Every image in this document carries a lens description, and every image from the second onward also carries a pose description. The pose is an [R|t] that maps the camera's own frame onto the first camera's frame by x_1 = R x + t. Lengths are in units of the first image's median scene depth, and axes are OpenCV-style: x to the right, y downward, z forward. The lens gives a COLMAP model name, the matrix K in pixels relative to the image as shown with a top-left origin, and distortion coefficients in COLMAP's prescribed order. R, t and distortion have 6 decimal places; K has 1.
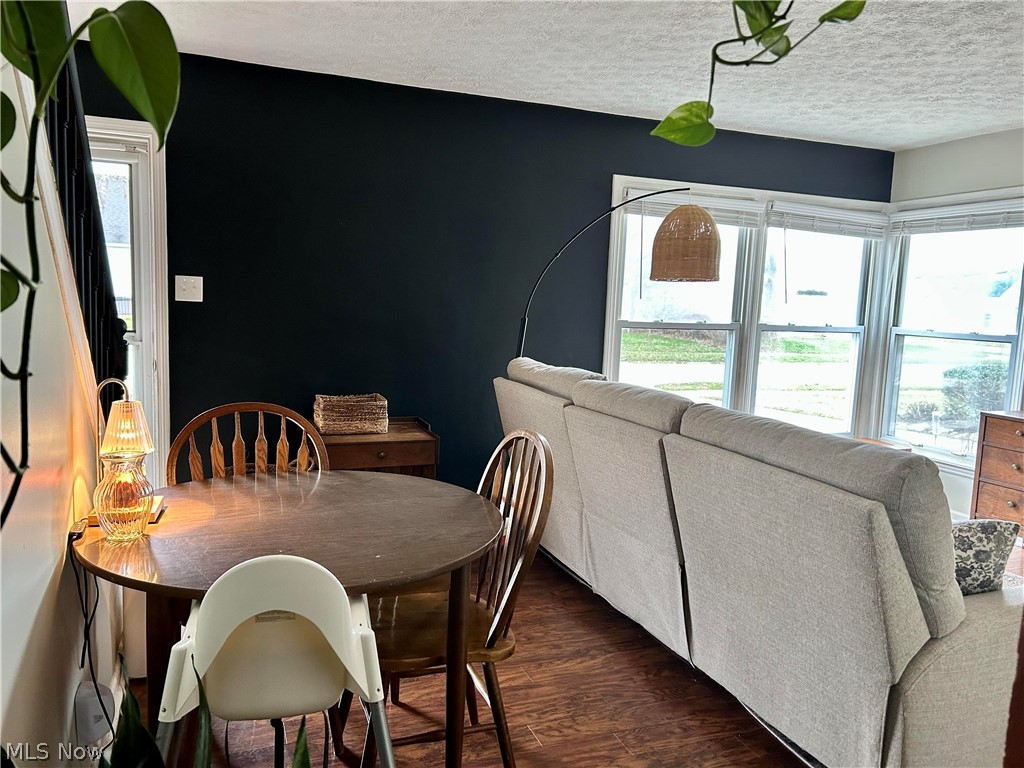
lens RADIAL K [[771.5, 0, 513.2], [0, 771.5, 387.3], [0, 0, 1]] dist [0.029569, -0.013182]
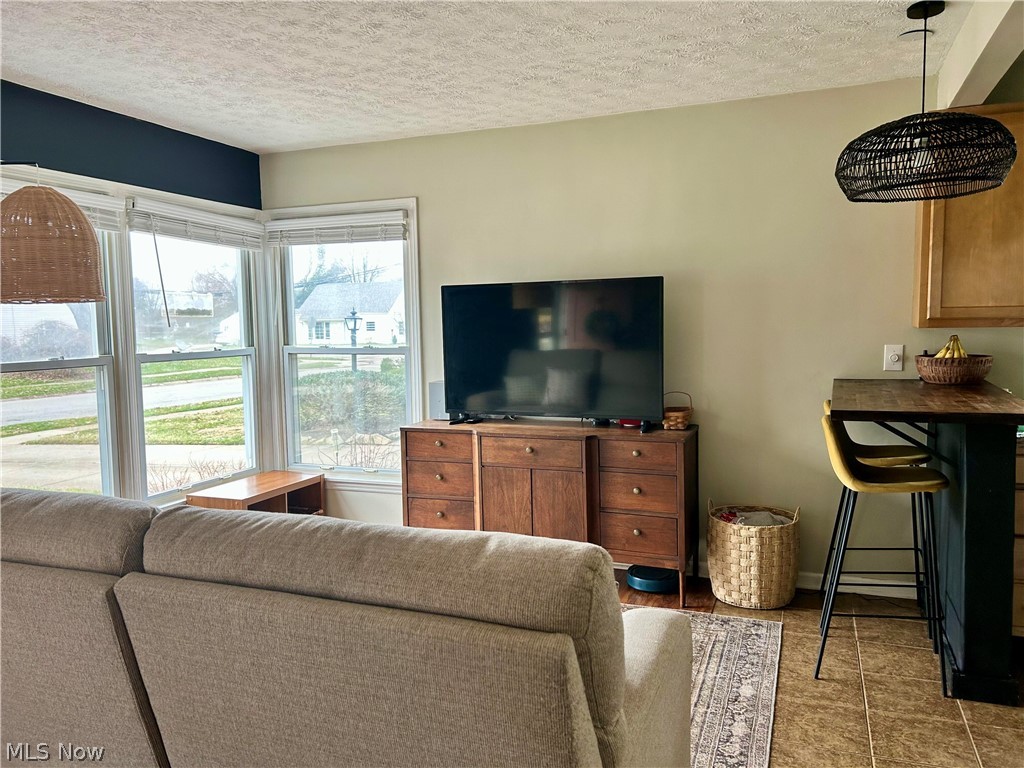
lens RADIAL K [[771.5, 0, 513.2], [0, 771.5, 387.3], [0, 0, 1]] dist [0.029569, -0.013182]
pose [[0.674436, -0.114224, 0.729444, -0.001627], [0.128963, 0.990998, 0.035943, -0.031105], [-0.726983, 0.069830, 0.683096, 0.211401]]
